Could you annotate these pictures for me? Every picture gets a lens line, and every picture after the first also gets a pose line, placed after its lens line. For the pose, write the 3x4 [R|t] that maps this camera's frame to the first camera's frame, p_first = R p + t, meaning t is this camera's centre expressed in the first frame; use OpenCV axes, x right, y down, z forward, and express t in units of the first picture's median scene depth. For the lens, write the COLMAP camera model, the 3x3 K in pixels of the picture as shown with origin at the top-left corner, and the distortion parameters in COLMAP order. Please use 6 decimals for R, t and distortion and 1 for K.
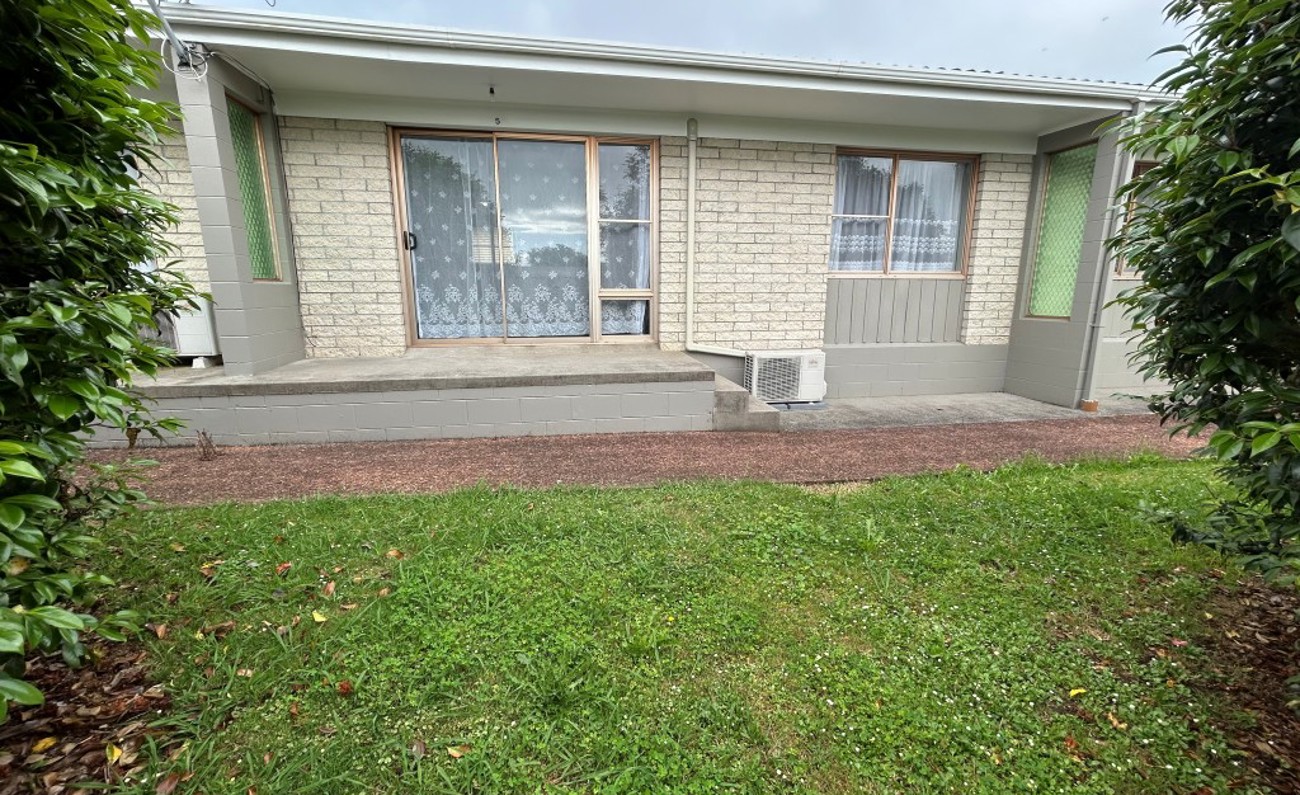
lens RADIAL K [[524.9, 0, 650.2], [0, 524.9, 399.0], [0, 0, 1]] dist [-0.001061, -0.000160]
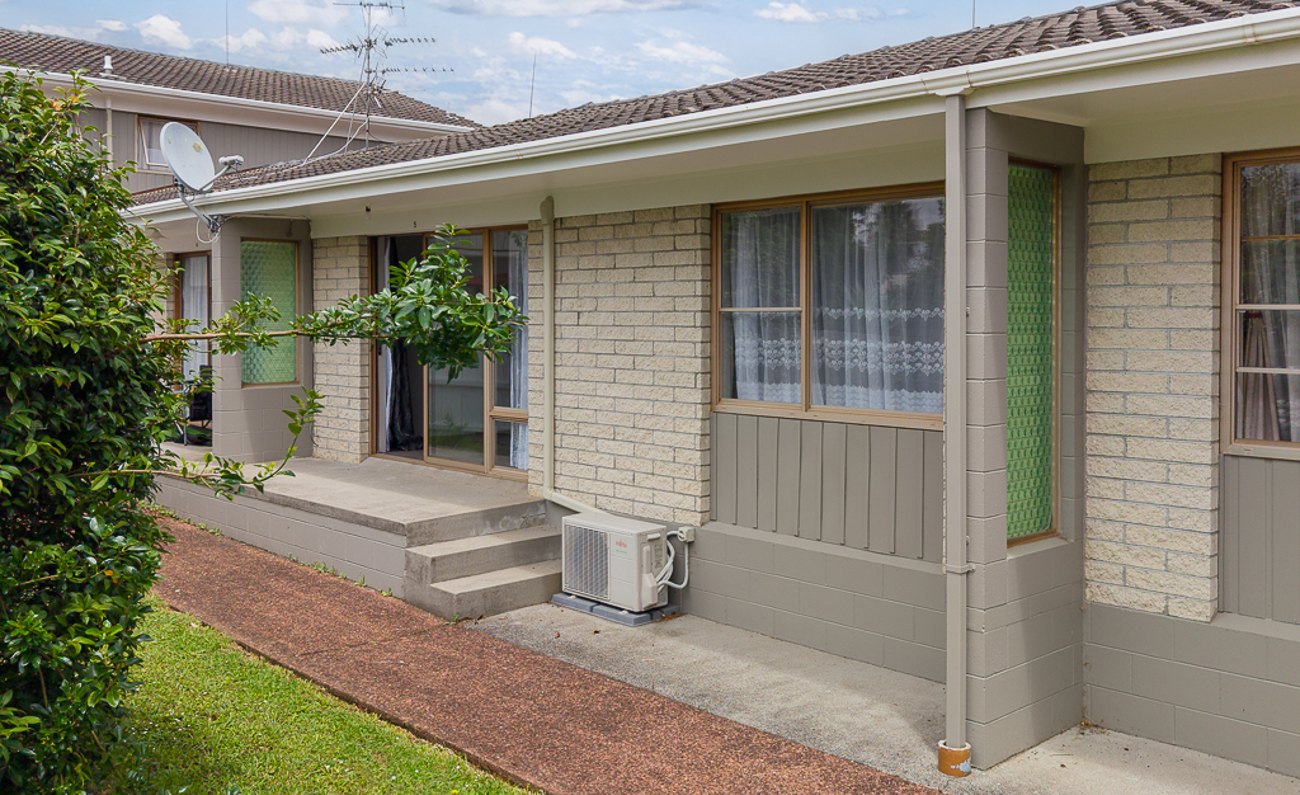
lens RADIAL K [[1181.7, 0, 649.8], [0, 1181.7, 393.4], [0, 0, 1]] dist [0.007872, 0.000000]
pose [[0.553799, 0.055680, -0.830787, 1.495190], [-0.168767, 0.984558, -0.046513, -0.185301], [0.815368, 0.165968, 0.554644, 0.203798]]
